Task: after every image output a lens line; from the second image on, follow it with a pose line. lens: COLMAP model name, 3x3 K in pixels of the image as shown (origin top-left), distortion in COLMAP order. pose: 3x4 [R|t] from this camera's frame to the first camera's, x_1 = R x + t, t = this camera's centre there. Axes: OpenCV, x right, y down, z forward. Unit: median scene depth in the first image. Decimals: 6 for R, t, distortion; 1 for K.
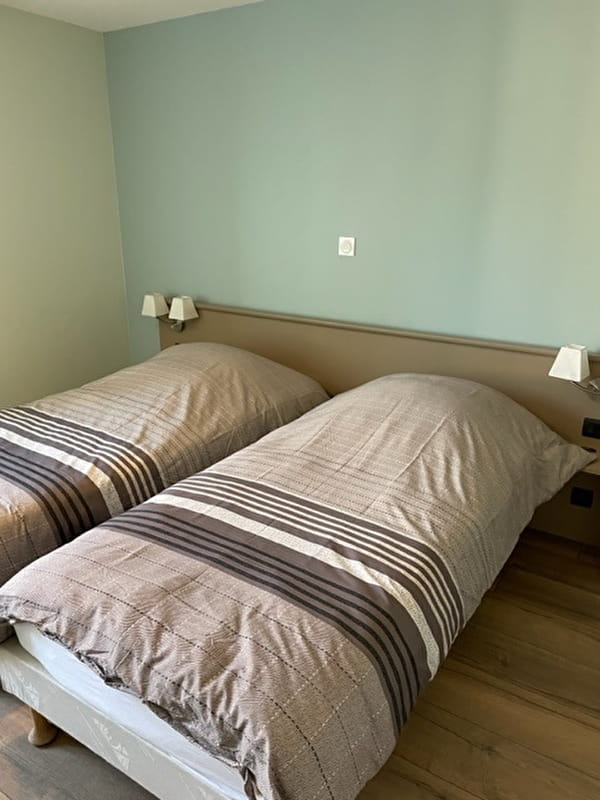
lens RADIAL K [[603.2, 0, 300.6], [0, 603.2, 400.1], [0, 0, 1]] dist [-0.002172, -0.000236]
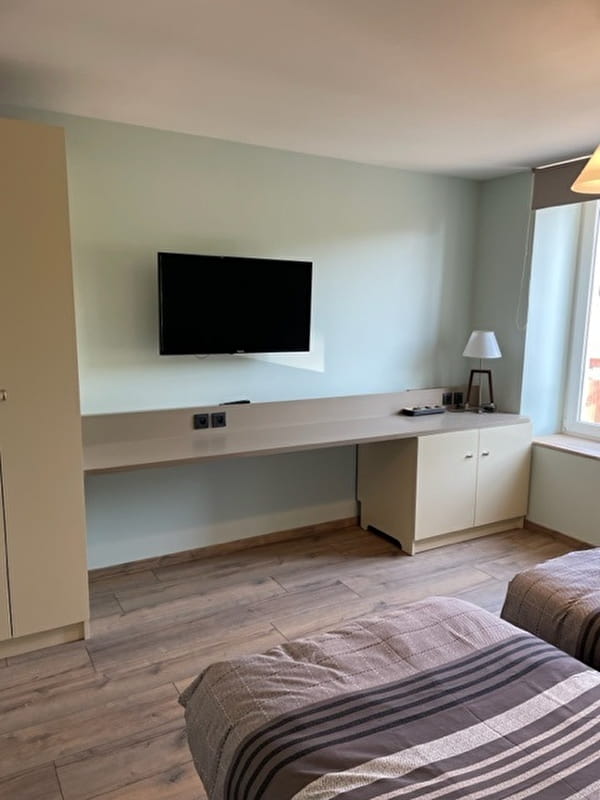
lens RADIAL K [[603.2, 0, 299.6], [0, 603.2, 401.1], [0, 0, 1]] dist [-0.002172, -0.000236]
pose [[-0.438022, 0.138321, -0.888259, 0.867494], [-0.309932, 0.904274, 0.293650, -0.410030], [0.843847, 0.403925, -0.353222, 1.133991]]
